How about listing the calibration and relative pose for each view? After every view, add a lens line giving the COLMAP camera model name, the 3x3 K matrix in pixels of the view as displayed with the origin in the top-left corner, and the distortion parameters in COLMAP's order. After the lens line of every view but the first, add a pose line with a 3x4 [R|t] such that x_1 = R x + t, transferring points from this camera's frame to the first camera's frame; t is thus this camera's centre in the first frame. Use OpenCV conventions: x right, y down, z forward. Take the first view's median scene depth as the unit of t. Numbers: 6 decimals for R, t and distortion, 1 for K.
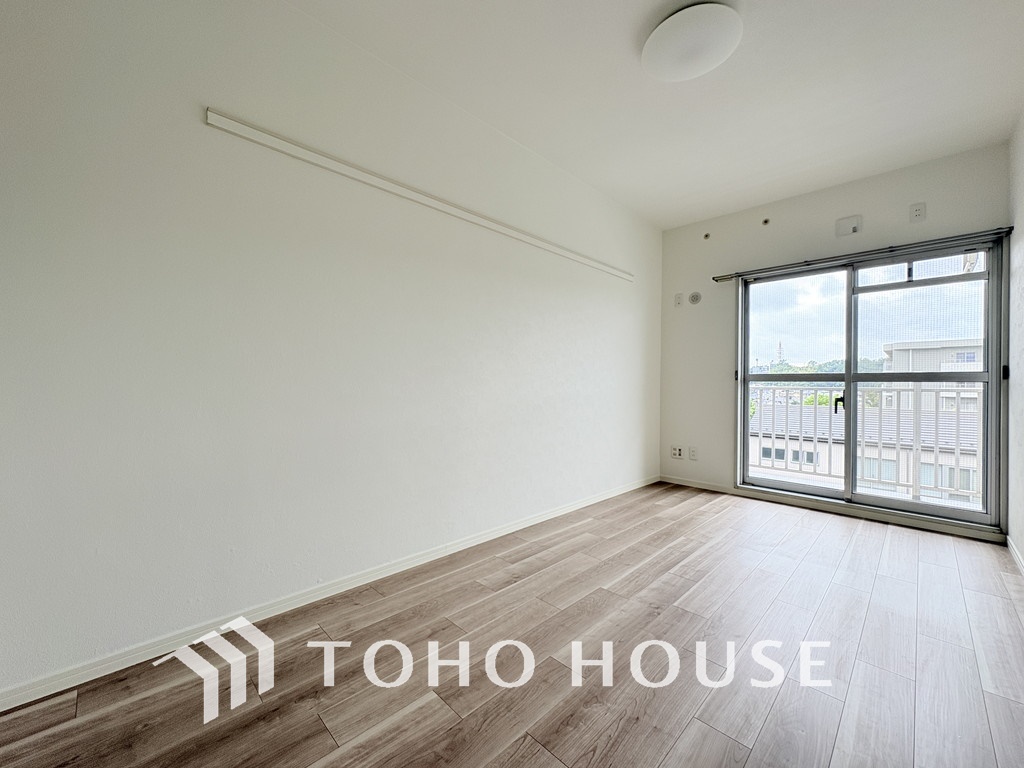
lens RADIAL K [[408.6, 0, 493.0], [0, 408.6, 386.0], [0, 0, 1]] dist [0.002226, -0.001176]
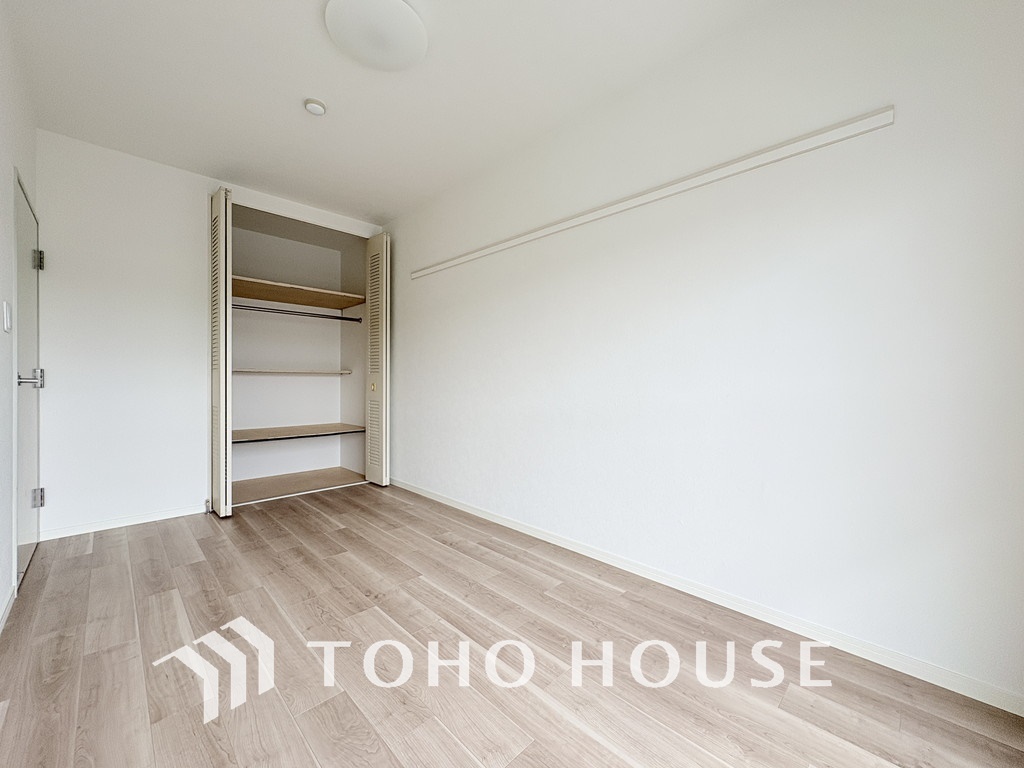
lens RADIAL K [[408.6, 0, 511.5], [0, 408.6, 381.0], [0, 0, 1]] dist [0.002226, -0.001176]
pose [[0.012029, -0.015221, -0.999812, 1.171010], [-0.008244, 0.999849, -0.015321, 0.004590], [0.999894, 0.008426, 0.011902, 1.067138]]
